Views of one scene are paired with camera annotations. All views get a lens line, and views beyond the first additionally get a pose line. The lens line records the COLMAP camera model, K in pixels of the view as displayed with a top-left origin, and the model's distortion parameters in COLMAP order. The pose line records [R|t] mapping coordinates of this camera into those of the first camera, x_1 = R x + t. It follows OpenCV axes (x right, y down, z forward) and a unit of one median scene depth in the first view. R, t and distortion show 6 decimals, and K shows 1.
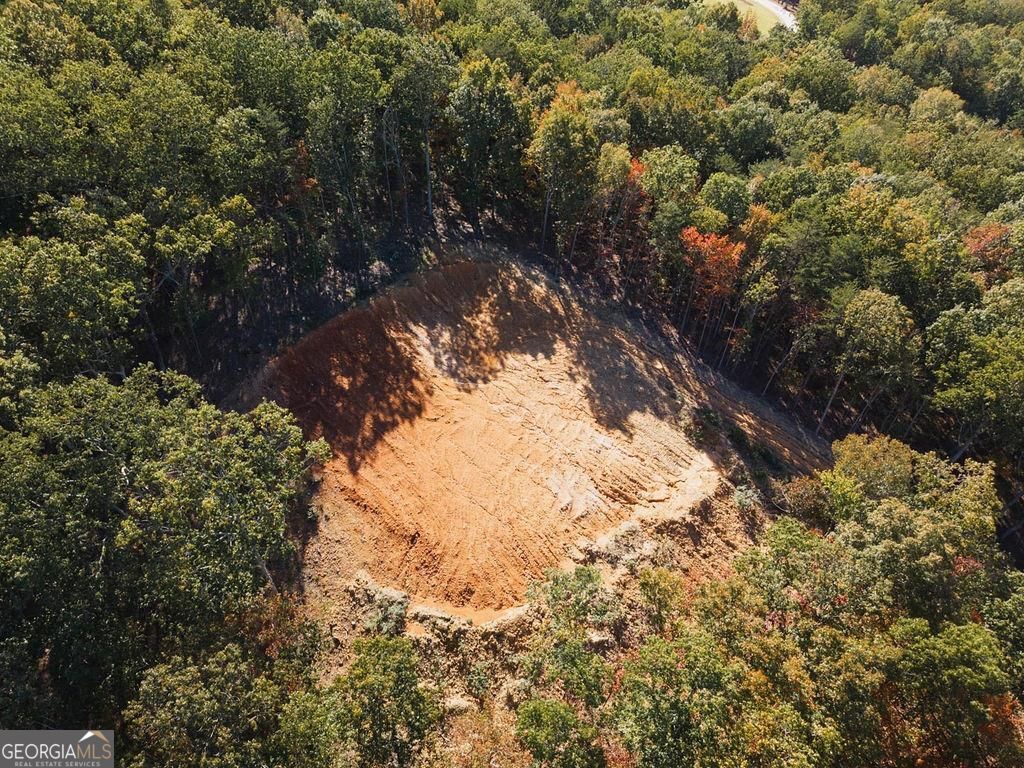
lens RADIAL K [[681.1, 0, 507.8], [0, 681.1, 388.8], [0, 0, 1]] dist [0.030812, -0.028542]
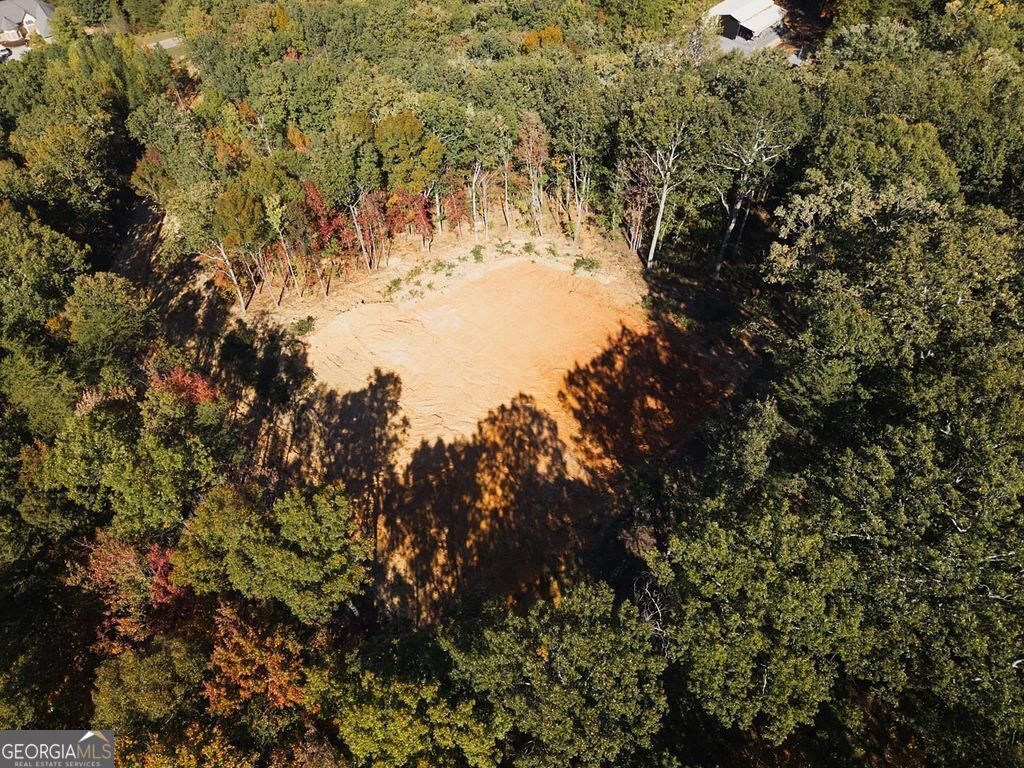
lens RADIAL K [[681.1, 0, 516.1], [0, 681.1, 390.5], [0, 0, 1]] dist [0.030812, -0.028542]
pose [[-0.992790, -0.101950, 0.063045, -0.107829], [0.065913, -0.025003, 0.997512, -0.939730], [-0.100120, 0.994475, 0.031542, 0.947052]]
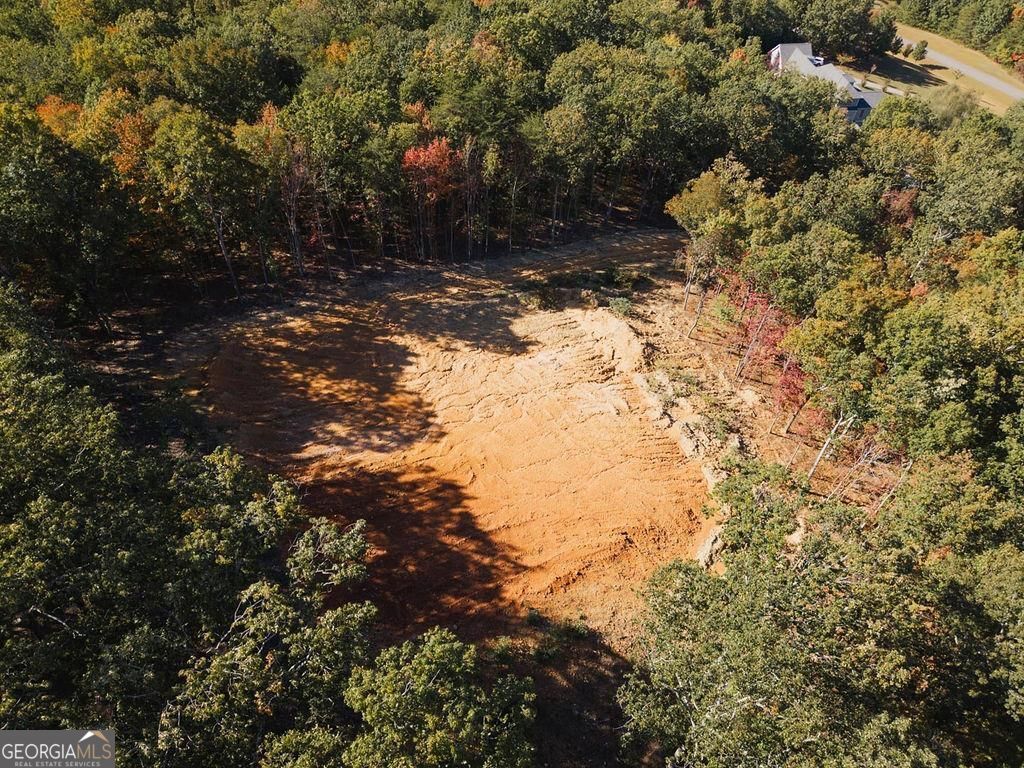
lens RADIAL K [[681.1, 0, 520.1], [0, 681.1, 384.3], [0, 0, 1]] dist [0.030812, -0.028542]
pose [[0.318034, -0.700174, 0.639227, -0.511421], [0.613995, 0.665851, 0.423855, -0.328048], [-0.722402, 0.257681, 0.641666, 0.370361]]
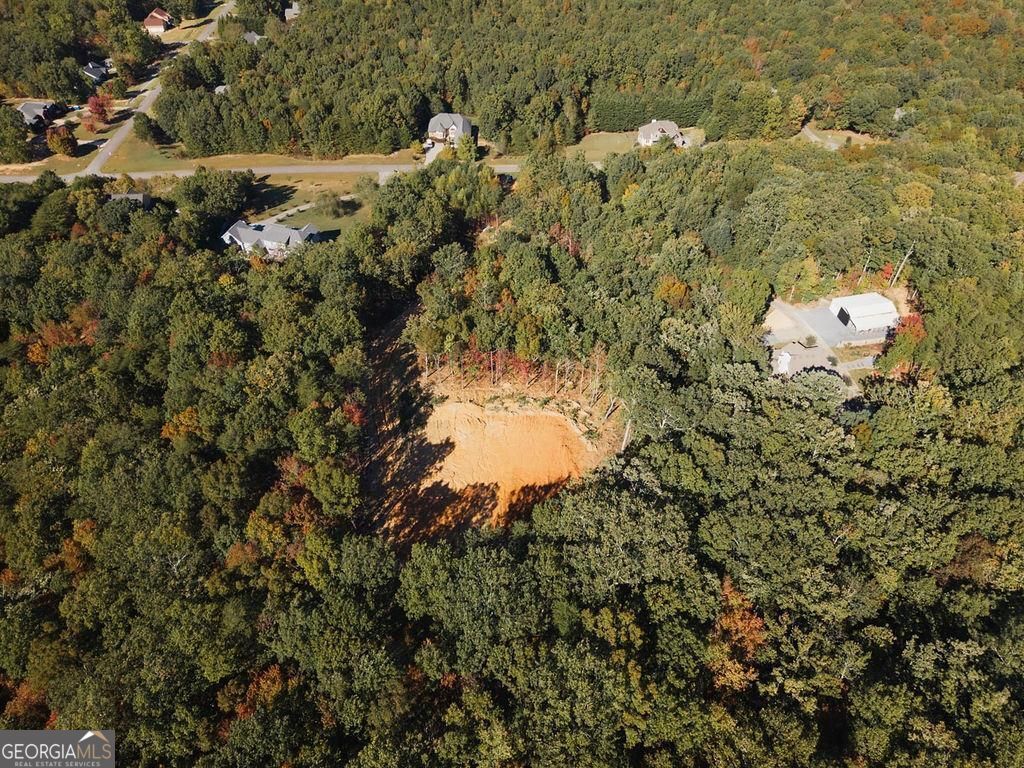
lens RADIAL K [[681.1, 0, 516.7], [0, 681.1, 379.9], [0, 0, 1]] dist [0.030812, -0.028542]
pose [[-0.753180, -0.476642, 0.453357, -0.789965], [0.425877, 0.171938, 0.888294, -1.630871], [-0.501347, 0.862119, 0.073491, 0.583895]]
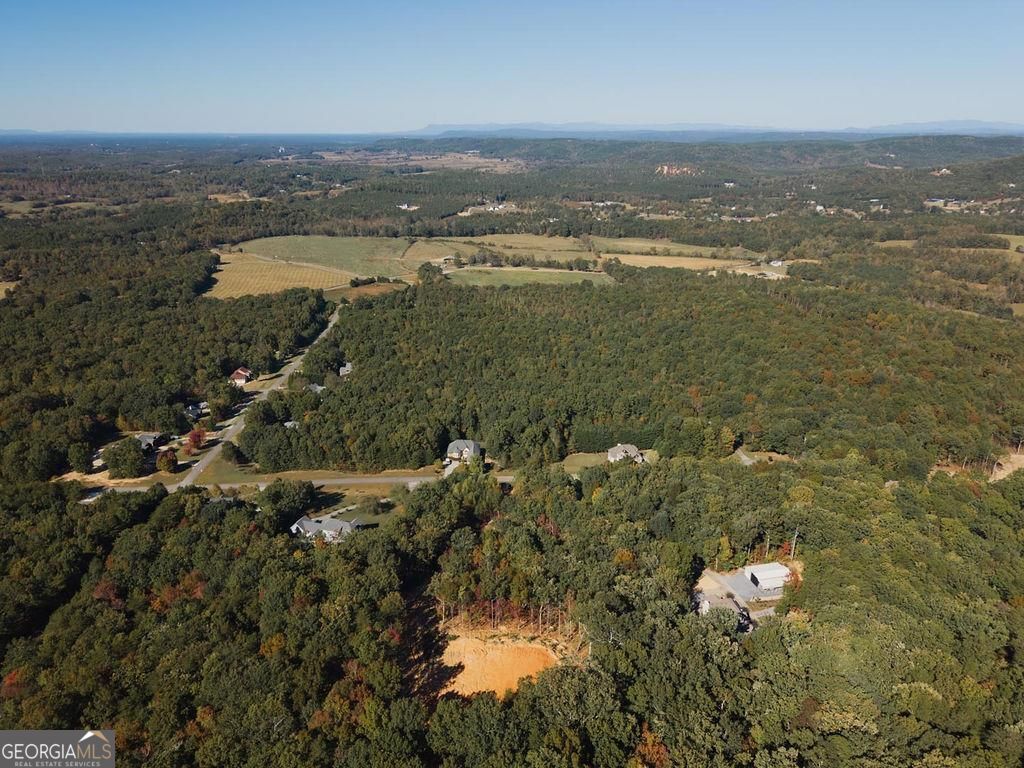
lens RADIAL K [[681.1, 0, 512.5], [0, 681.1, 389.7], [0, 0, 1]] dist [0.030812, -0.028542]
pose [[-0.747291, -0.230888, 0.623095, -1.404809], [0.436477, 0.536484, 0.722270, -2.352322], [-0.501043, 0.811712, -0.300132, 0.805895]]
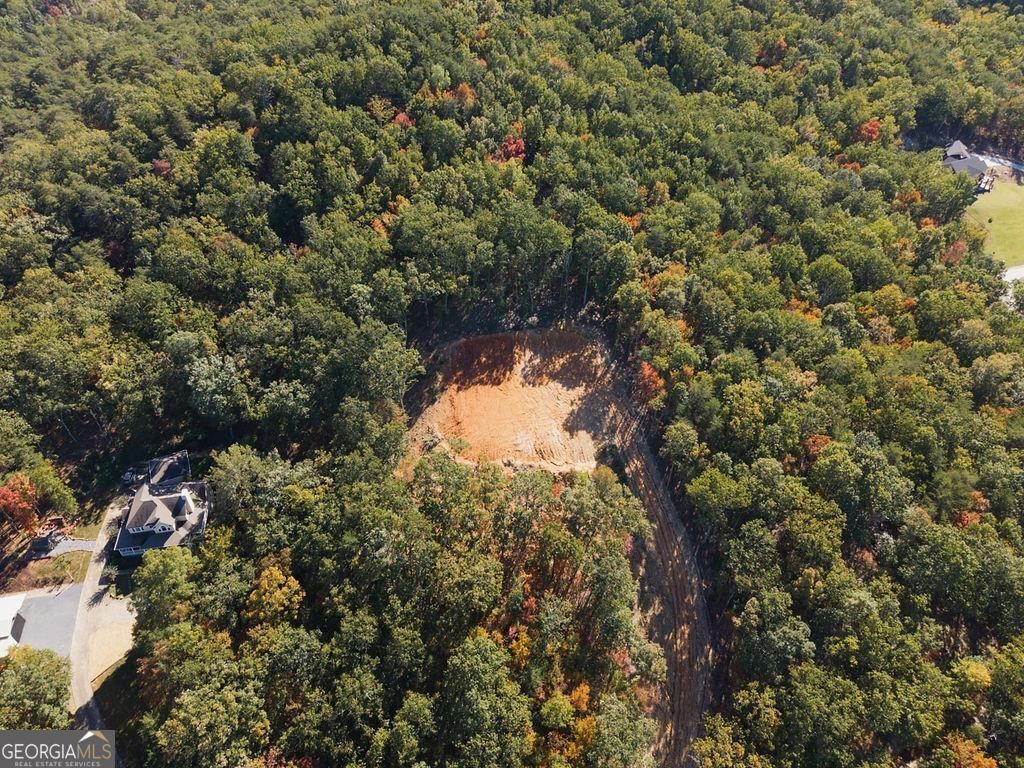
lens RADIAL K [[634.8, 0, 507.7], [0, 634.8, 379.0], [0, 0, 1]] dist [0.022848, -0.000391]
pose [[0.753716, 0.426988, -0.499593, 0.917393], [-0.429206, 0.895489, 0.117824, -0.236926], [0.497689, 0.125622, 0.858210, -0.802366]]
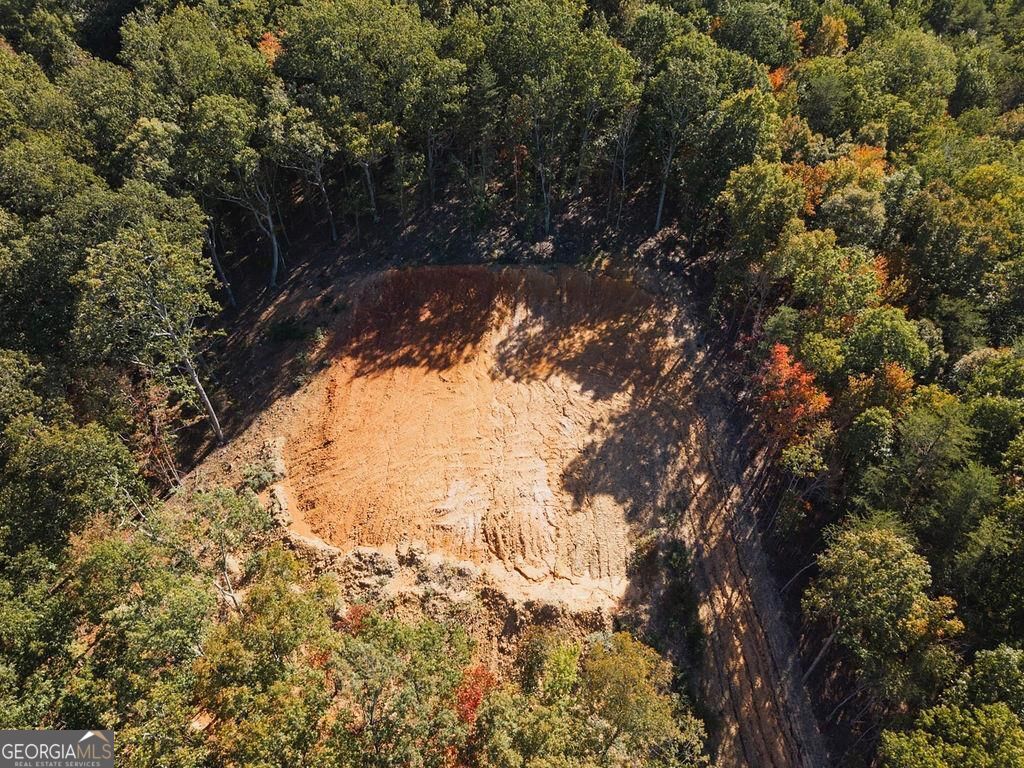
lens RADIAL K [[681.1, 0, 516.8], [0, 681.1, 383.3], [0, 0, 1]] dist [0.030812, -0.028542]
pose [[0.644512, 0.504485, -0.574543, 0.543604], [-0.506466, 0.844626, 0.173490, -0.181174], [0.572797, 0.179170, 0.799876, 0.203988]]
